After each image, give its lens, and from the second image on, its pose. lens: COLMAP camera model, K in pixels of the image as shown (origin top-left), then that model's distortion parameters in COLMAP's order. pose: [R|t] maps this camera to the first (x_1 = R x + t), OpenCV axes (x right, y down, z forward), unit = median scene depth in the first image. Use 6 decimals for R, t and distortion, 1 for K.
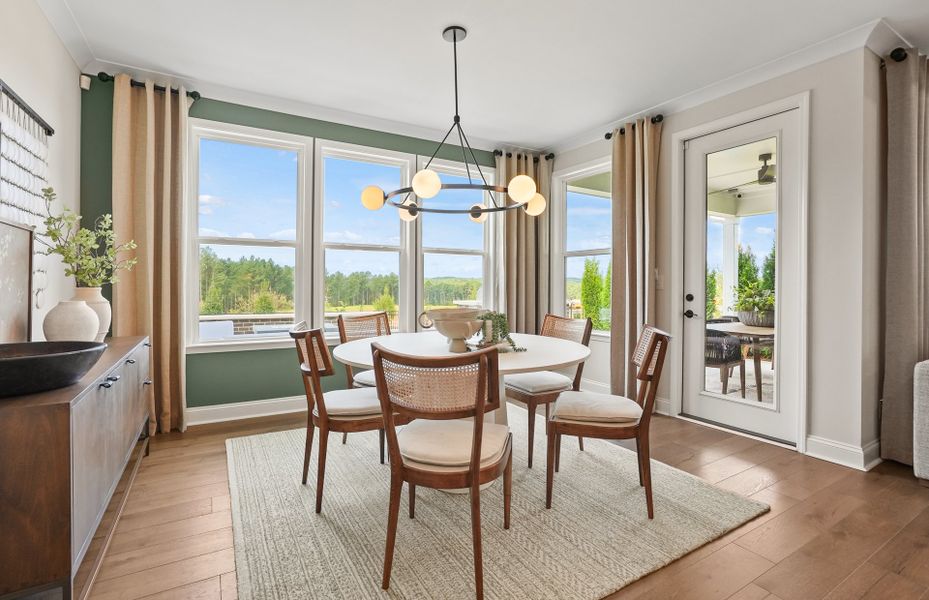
lens RADIAL K [[434.3, 0, 476.9], [0, 434.3, 283.3], [0, 0, 1]] dist [-0.021202, 0.010585]
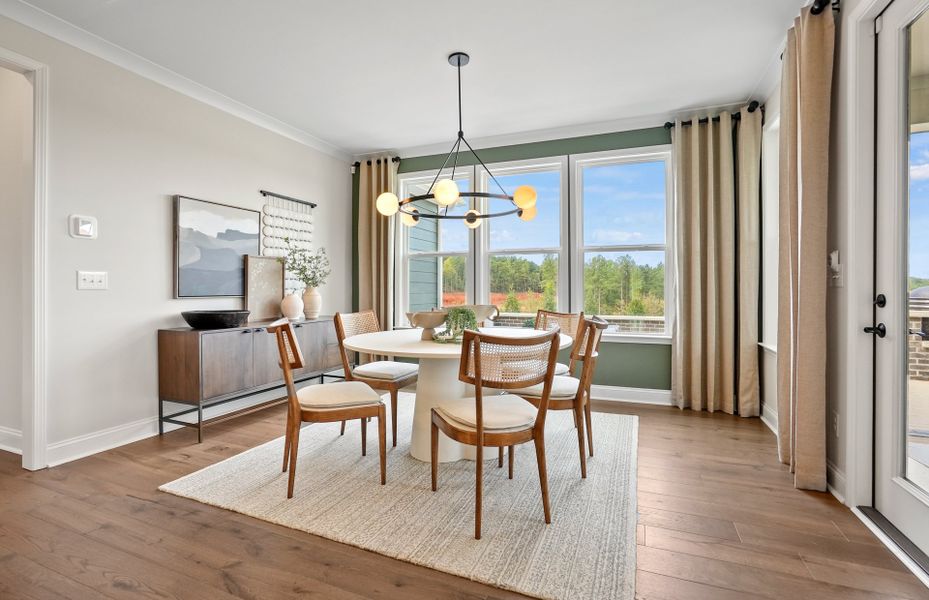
lens RADIAL K [[434.3, 0, 455.6], [0, 434.3, 284.3], [0, 0, 1]] dist [-0.021202, 0.010585]
pose [[0.574026, -0.015381, -0.818693, 0.660039], [0.007785, 0.999881, -0.013326, 0.018623], [0.818800, 0.001276, 0.574077, 0.298440]]
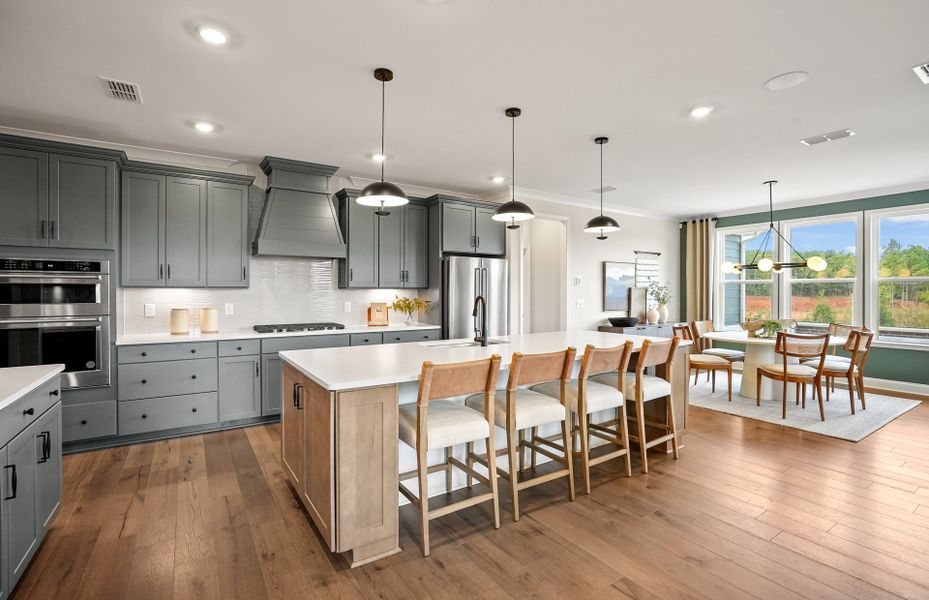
lens RADIAL K [[434.3, 0, 464.5], [0, 434.3, 293.1], [0, 0, 1]] dist [-0.021202, 0.010585]
pose [[0.038997, -0.001273, -0.999239, 1.488264], [0.005761, 0.999983, -0.001050, -0.052242], [0.999223, -0.005715, 0.039003, -0.380291]]
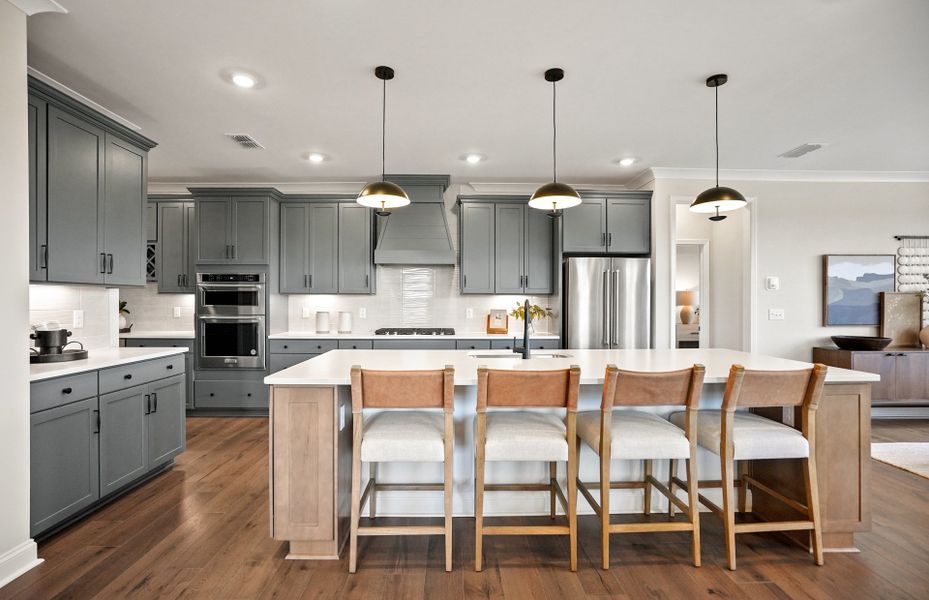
lens RADIAL K [[434.3, 0, 457.6], [0, 434.3, 302.1], [0, 0, 1]] dist [-0.021202, 0.010585]
pose [[-0.499620, -0.005593, -0.866227, 1.295595], [0.000125, 0.999979, -0.006529, -0.035763], [0.866245, -0.003370, -0.499608, 0.009427]]
